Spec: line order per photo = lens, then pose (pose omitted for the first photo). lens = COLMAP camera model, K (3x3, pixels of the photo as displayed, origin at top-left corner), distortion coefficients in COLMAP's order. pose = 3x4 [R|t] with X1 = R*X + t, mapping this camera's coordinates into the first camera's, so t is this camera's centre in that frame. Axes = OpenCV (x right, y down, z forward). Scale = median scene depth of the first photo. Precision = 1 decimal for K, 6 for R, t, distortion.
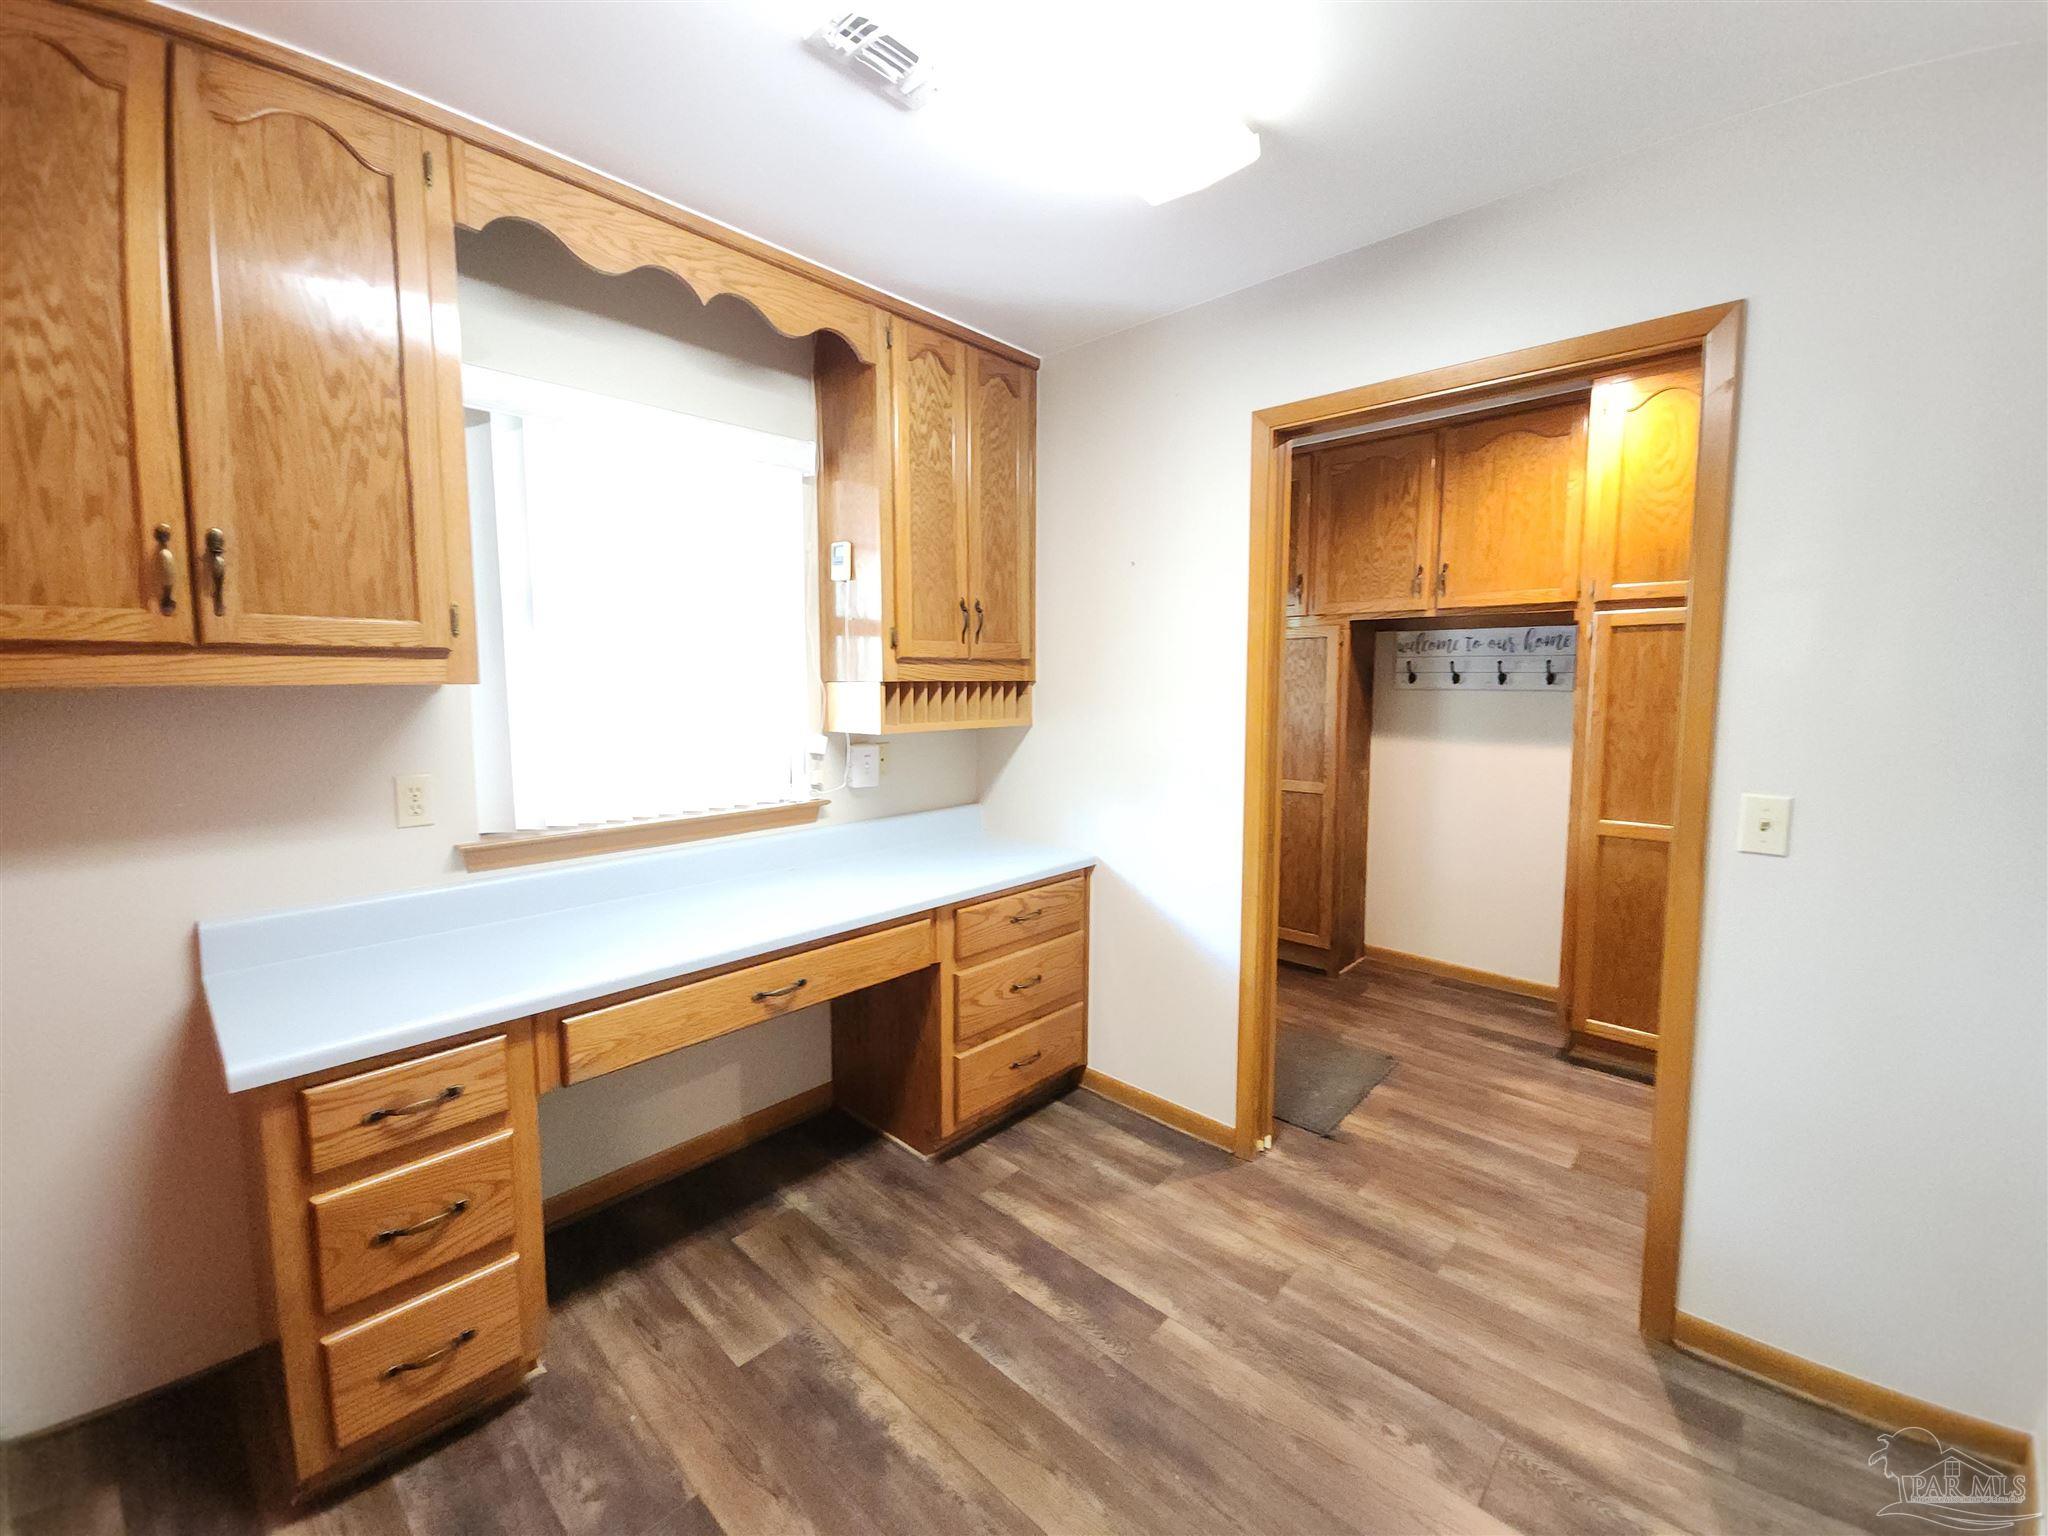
lens RADIAL K [[840.6, 0, 995.1], [0, 840.6, 753.3], [0, 0, 1]] dist [0.006311, -0.003874]
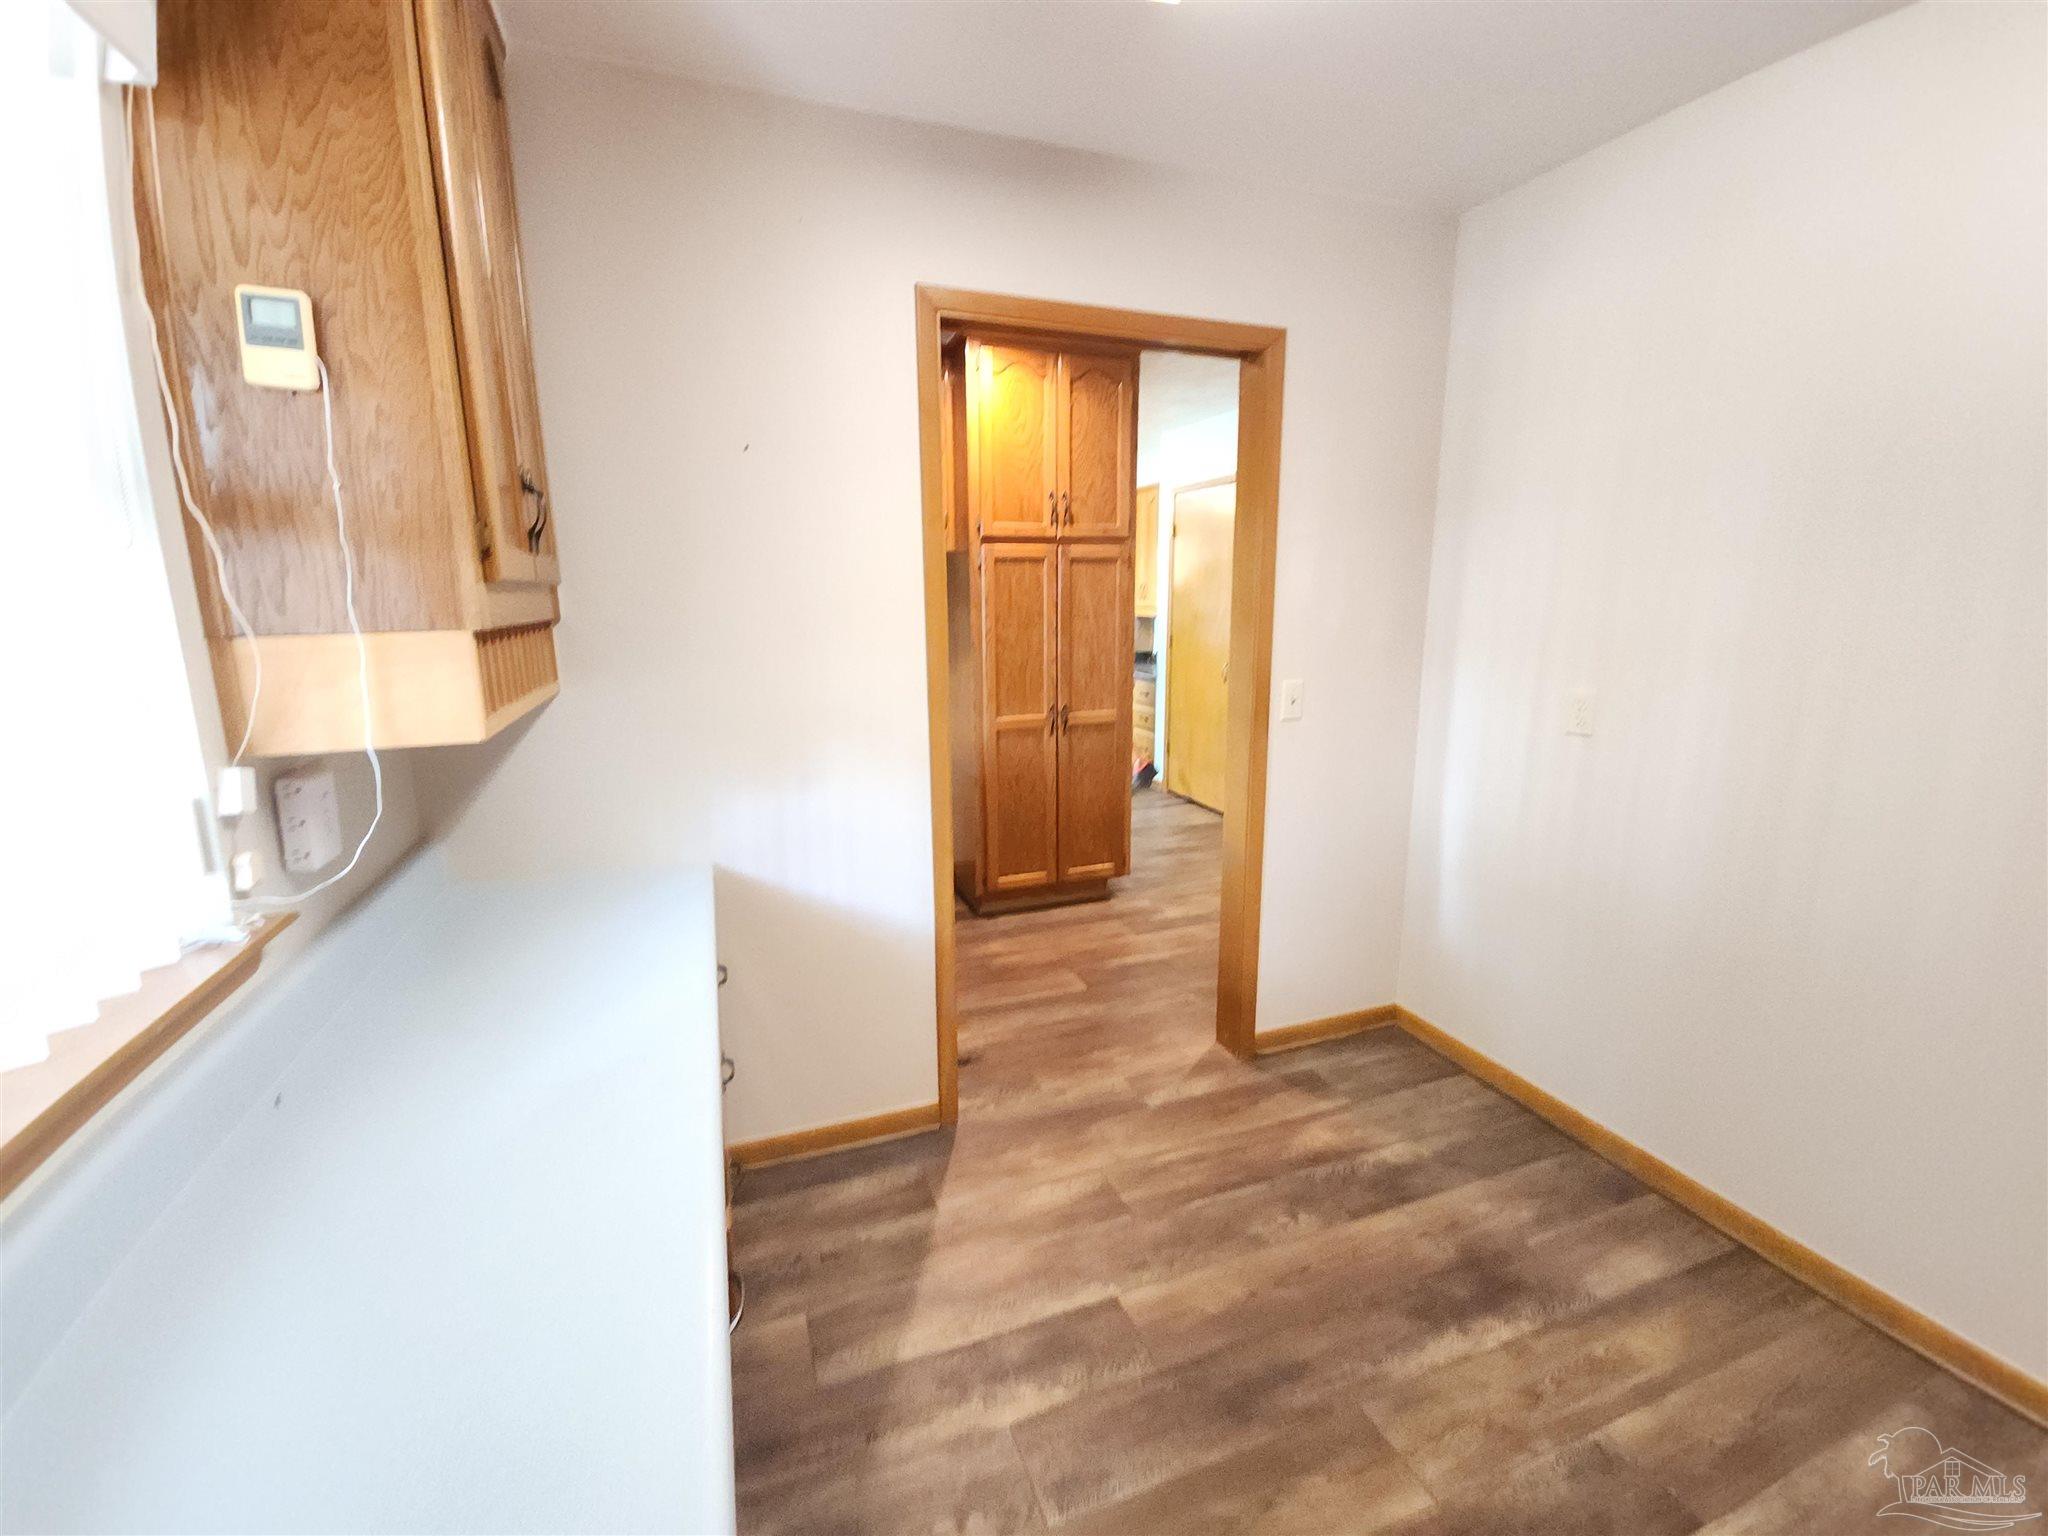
lens RADIAL K [[840.6, 0, 1022.5], [0, 840.6, 758.6], [0, 0, 1]] dist [0.006311, -0.003874]
pose [[0.431431, -0.178096, 0.884392, -0.528565], [0.084605, 0.983987, 0.156879, -0.077220], [-0.898170, 0.007141, 0.439590, 0.626699]]
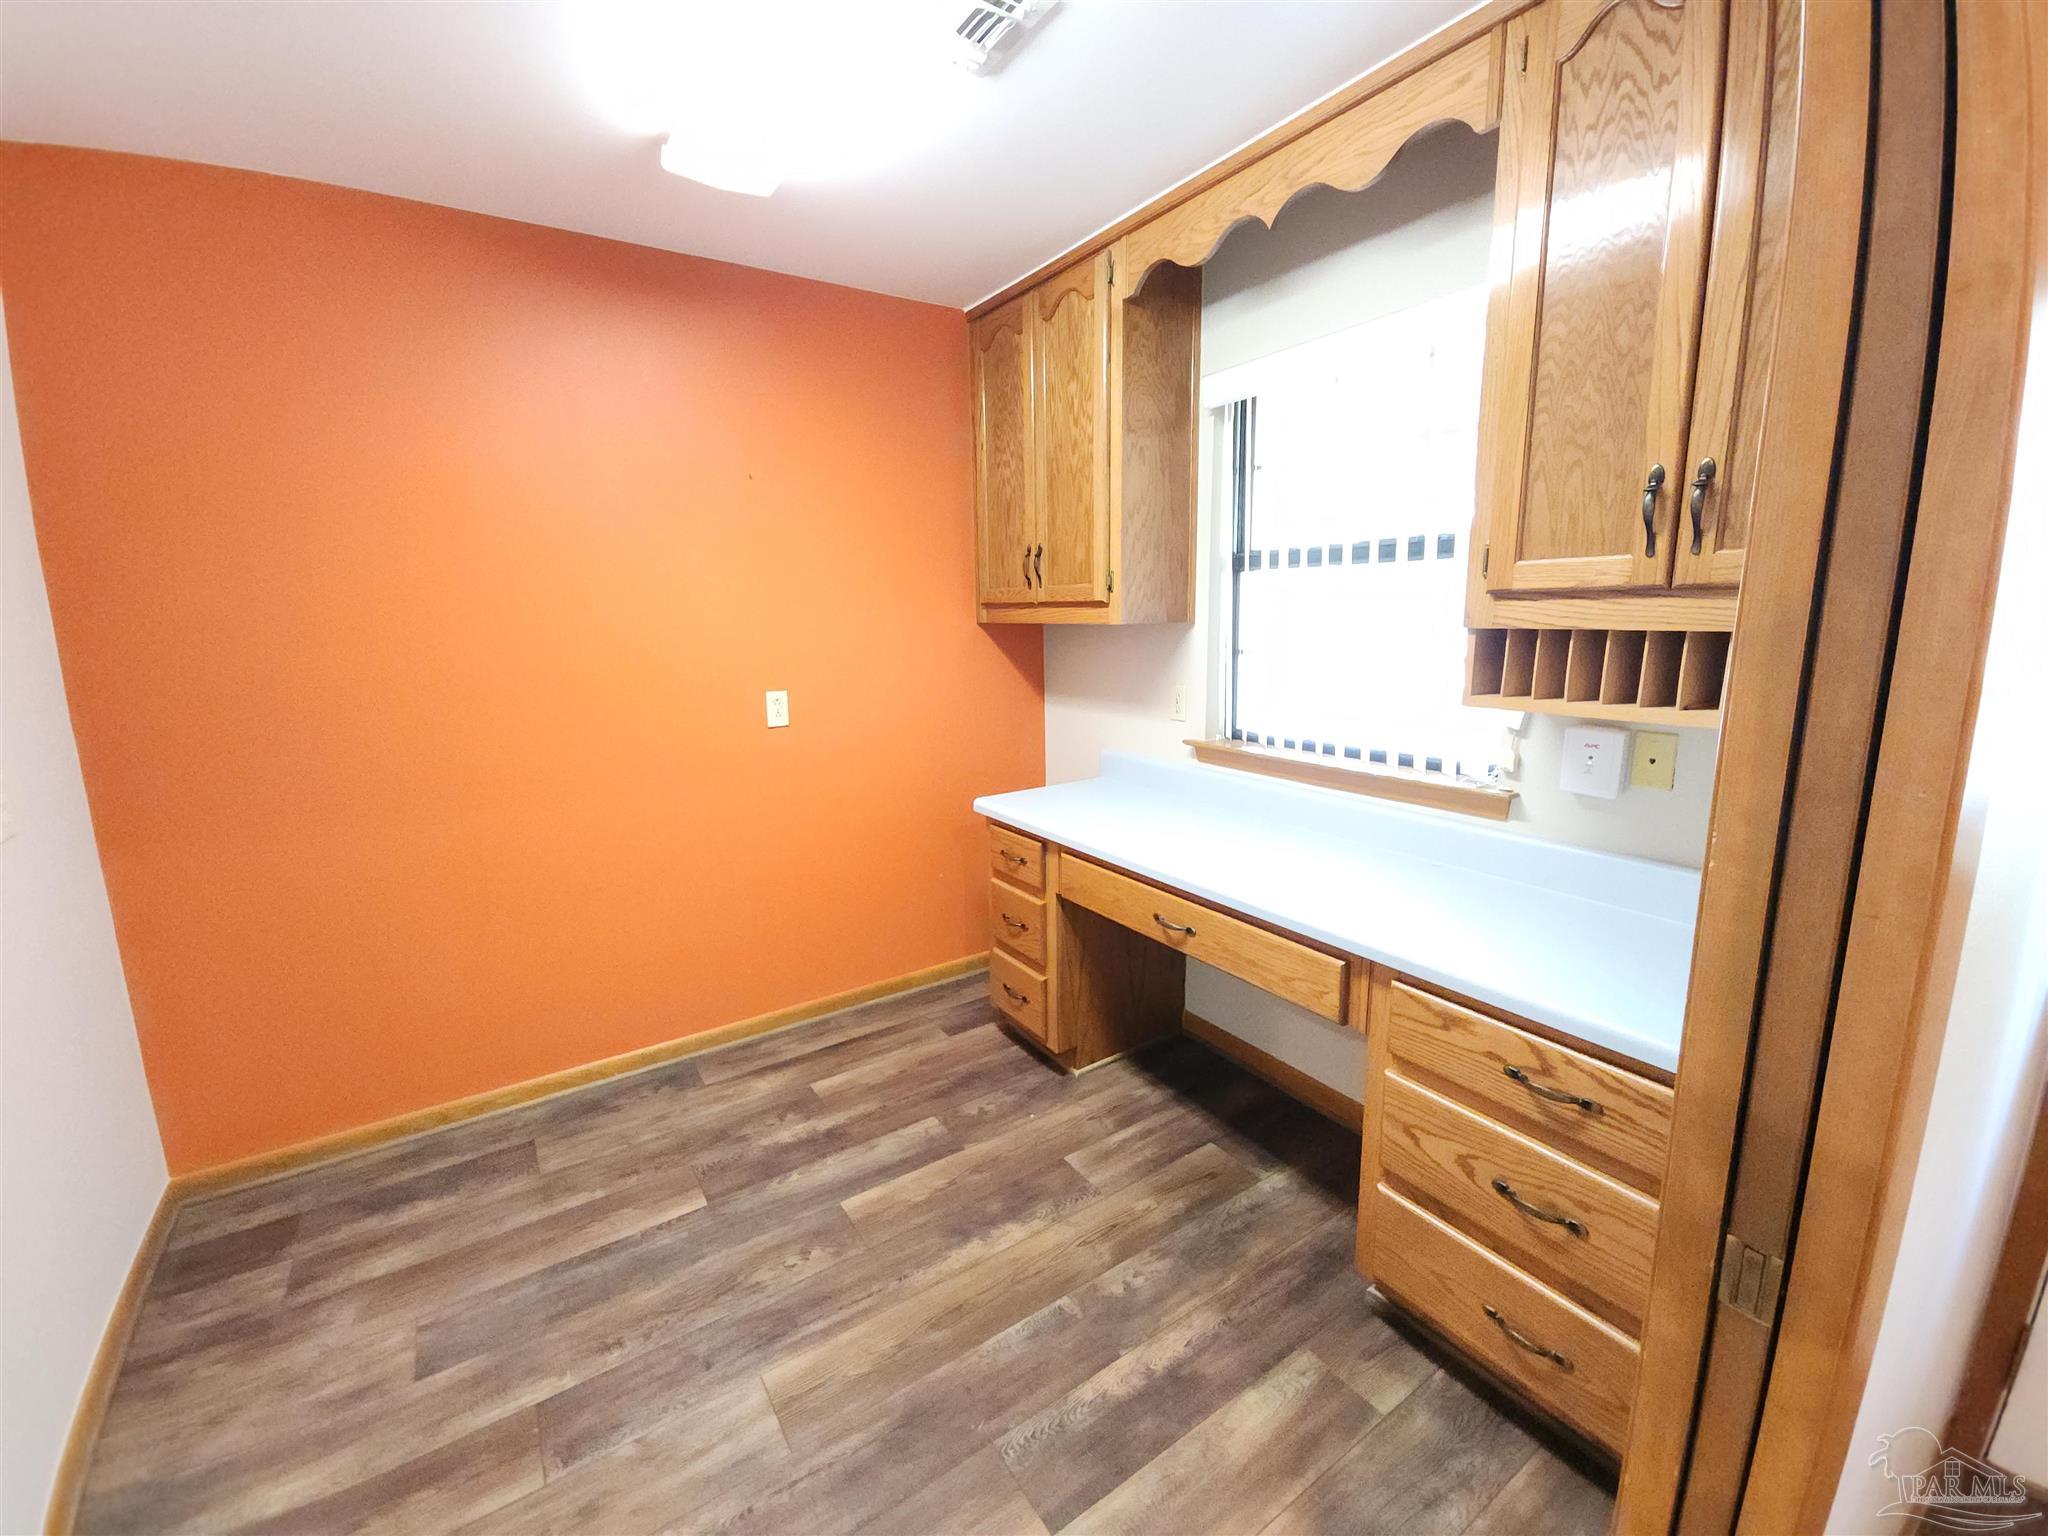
lens RADIAL K [[840.6, 0, 1027.9], [0, 840.6, 754.9], [0, 0, 1]] dist [0.006311, -0.003874]
pose [[-0.211775, 0.174034, -0.961698, 0.730654], [-0.073707, 0.978371, 0.193282, -0.109978], [0.974535, 0.111816, -0.194367, 0.973583]]
